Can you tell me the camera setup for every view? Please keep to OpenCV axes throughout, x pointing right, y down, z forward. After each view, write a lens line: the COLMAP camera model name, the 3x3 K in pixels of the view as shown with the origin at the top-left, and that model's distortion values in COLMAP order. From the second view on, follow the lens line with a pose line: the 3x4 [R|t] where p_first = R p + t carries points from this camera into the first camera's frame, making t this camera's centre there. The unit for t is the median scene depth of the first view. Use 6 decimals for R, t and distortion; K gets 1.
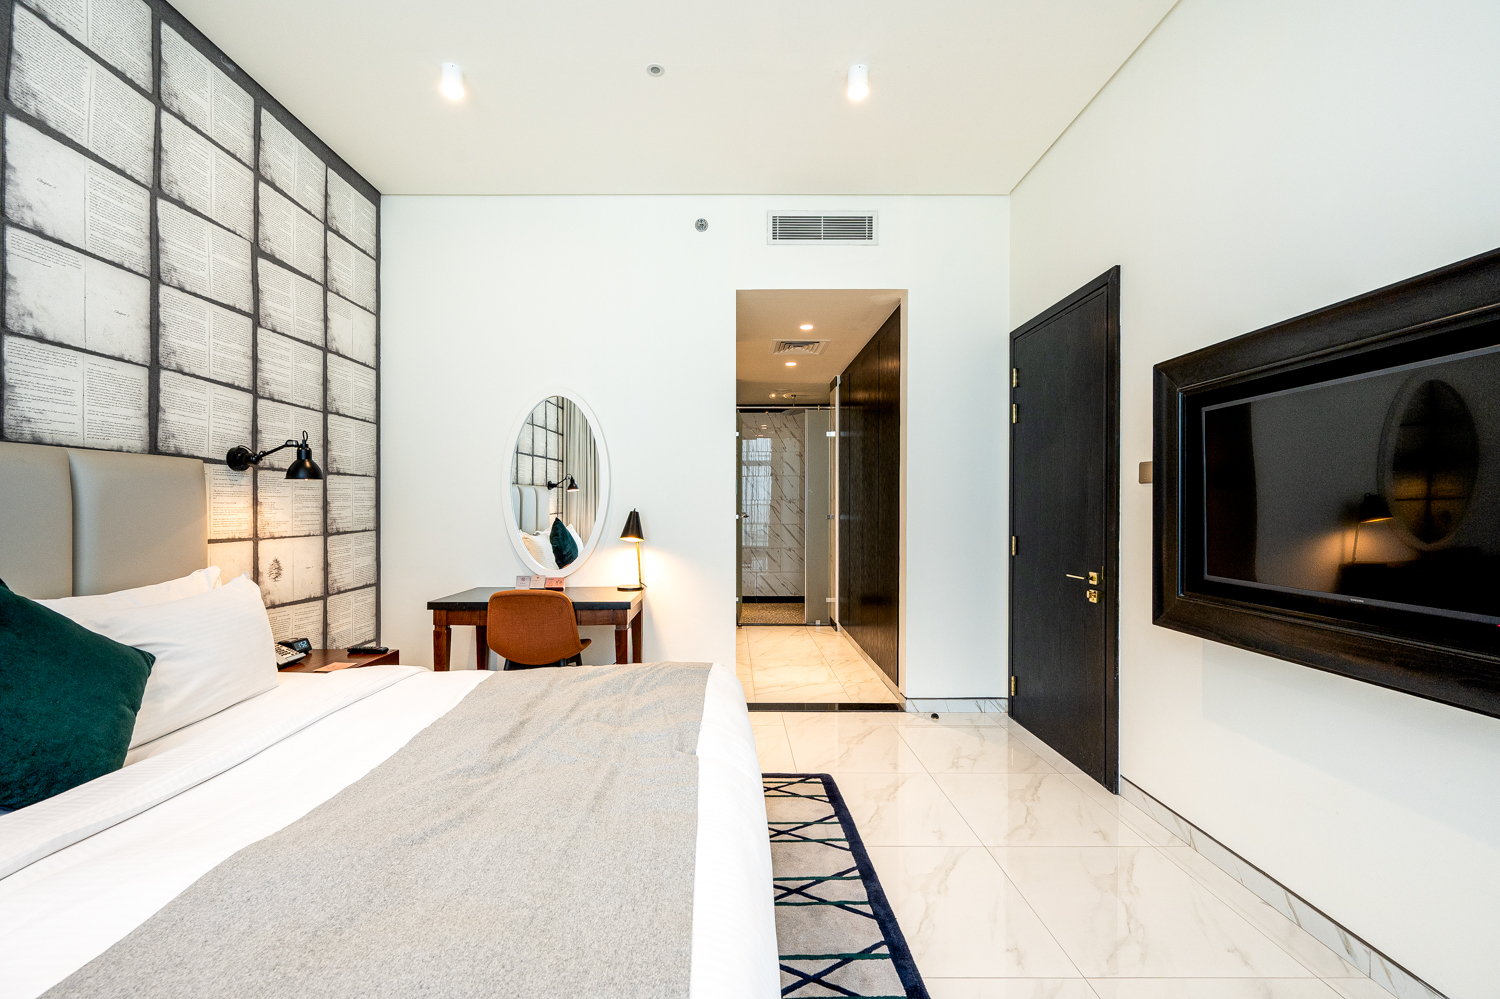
lens RADIAL K [[602.1, 0, 732.6], [0, 602.1, 507.5], [0, 0, 1]] dist [-0.003503, 0.000379]
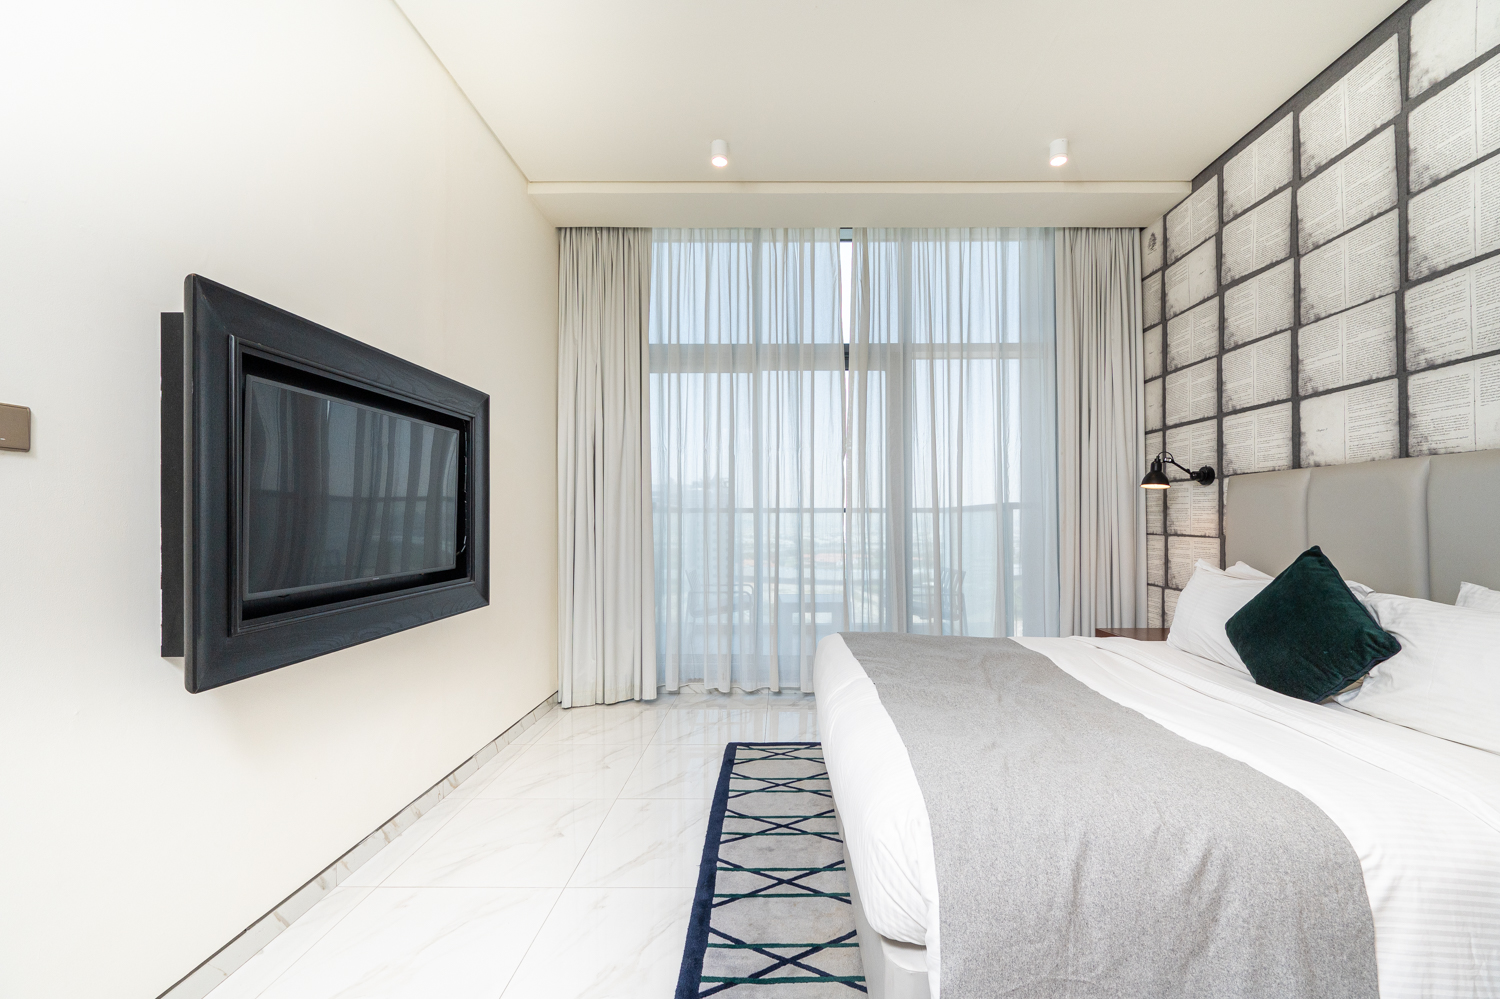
lens RADIAL K [[602.1, 0, 773.2], [0, 602.1, 512.0], [0, 0, 1]] dist [-0.003503, 0.000379]
pose [[-0.999778, 0.001378, 0.021039, 0.071101], [0.001213, 0.999968, -0.007862, 0.009816], [-0.021049, -0.007835, -0.999748, 1.244481]]
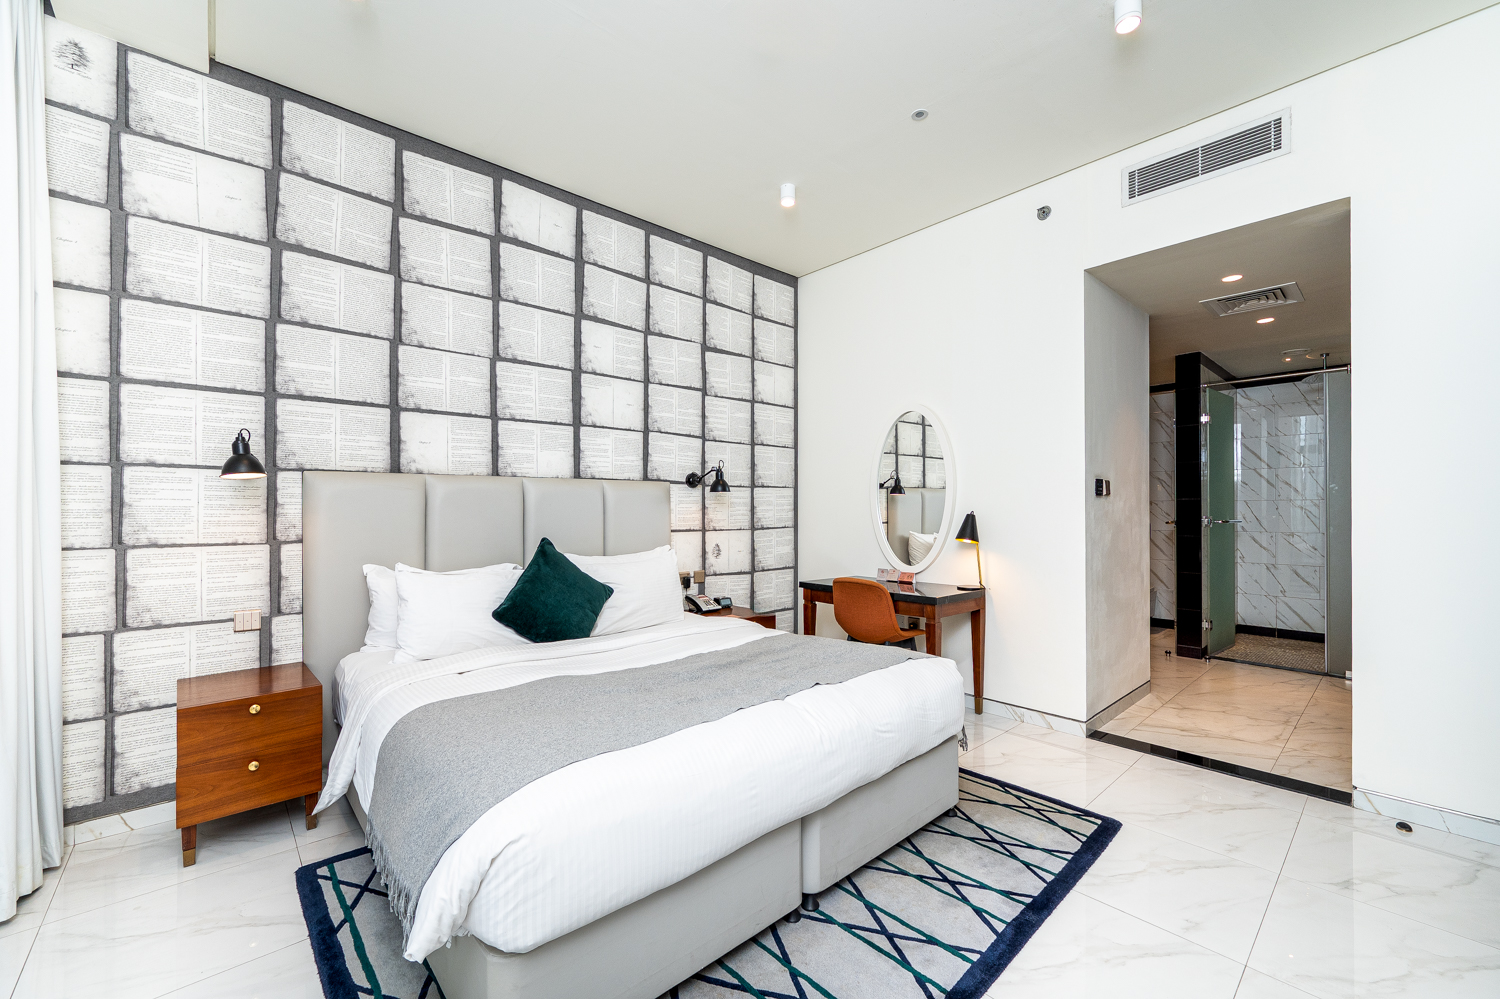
lens RADIAL K [[602.1, 0, 753.7], [0, 602.1, 504.5], [0, 0, 1]] dist [-0.003503, 0.000379]
pose [[0.670216, -0.007259, -0.742131, 0.438432], [0.000288, 0.999955, -0.009520, -0.000869], [0.742166, 0.006167, 0.670188, 0.035445]]
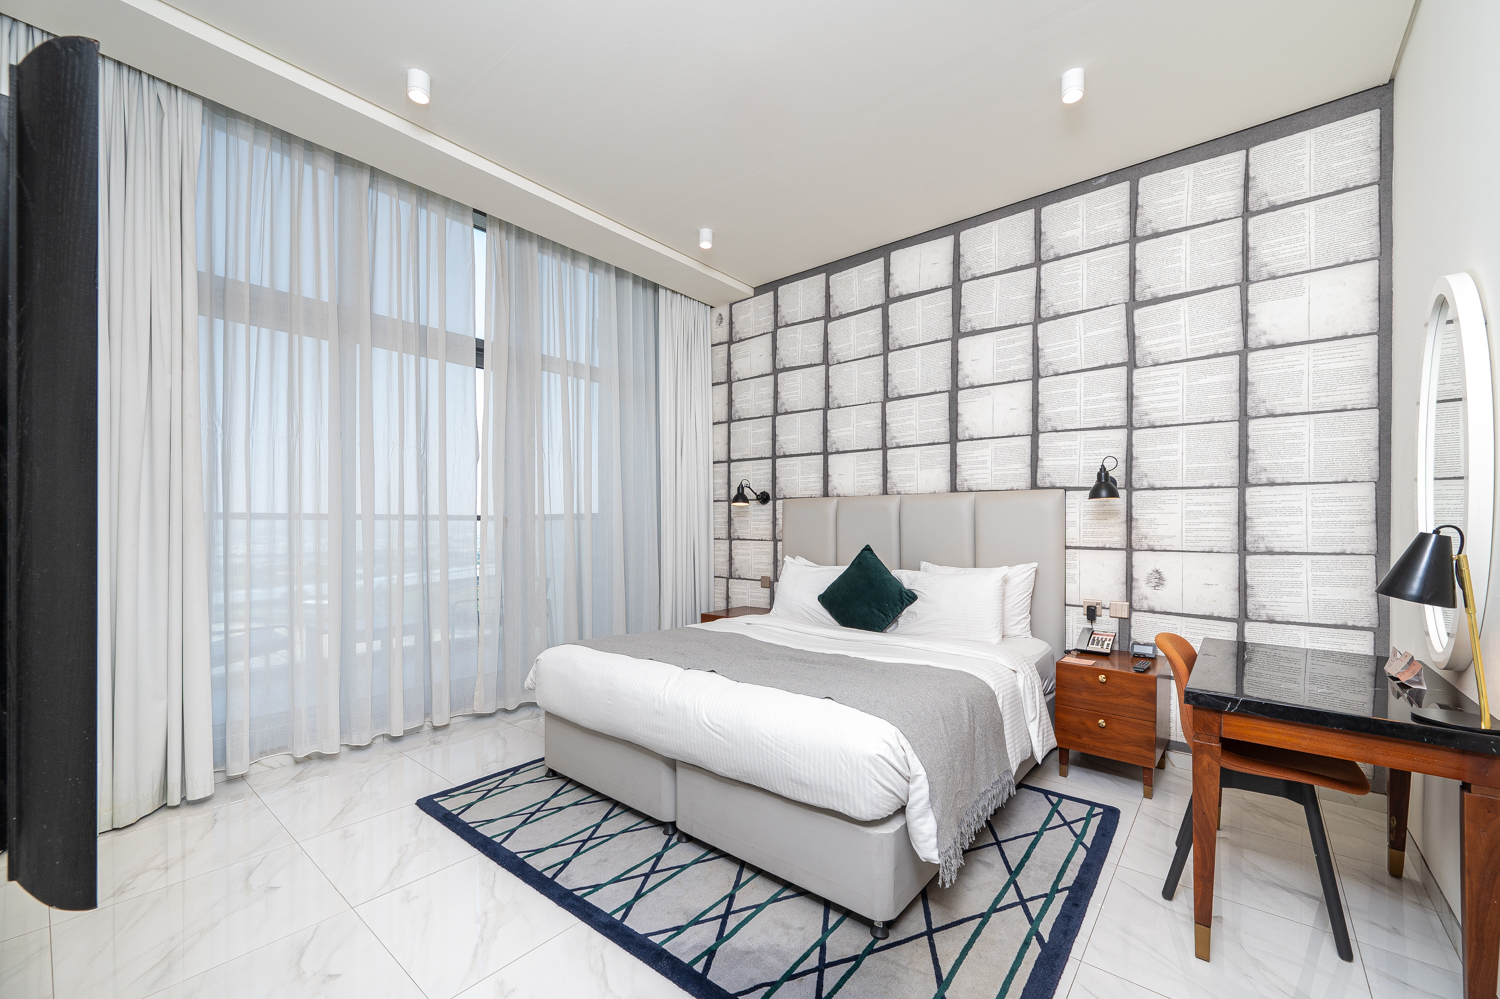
lens RADIAL K [[602.1, 0, 753.8], [0, 602.1, 521.0], [0, 0, 1]] dist [-0.003503, 0.000379]
pose [[-0.642310, -0.003474, -0.766437, 0.556304], [-0.002194, 0.999994, -0.002693, 0.000459], [0.766442, -0.000048, -0.642313, 1.118932]]
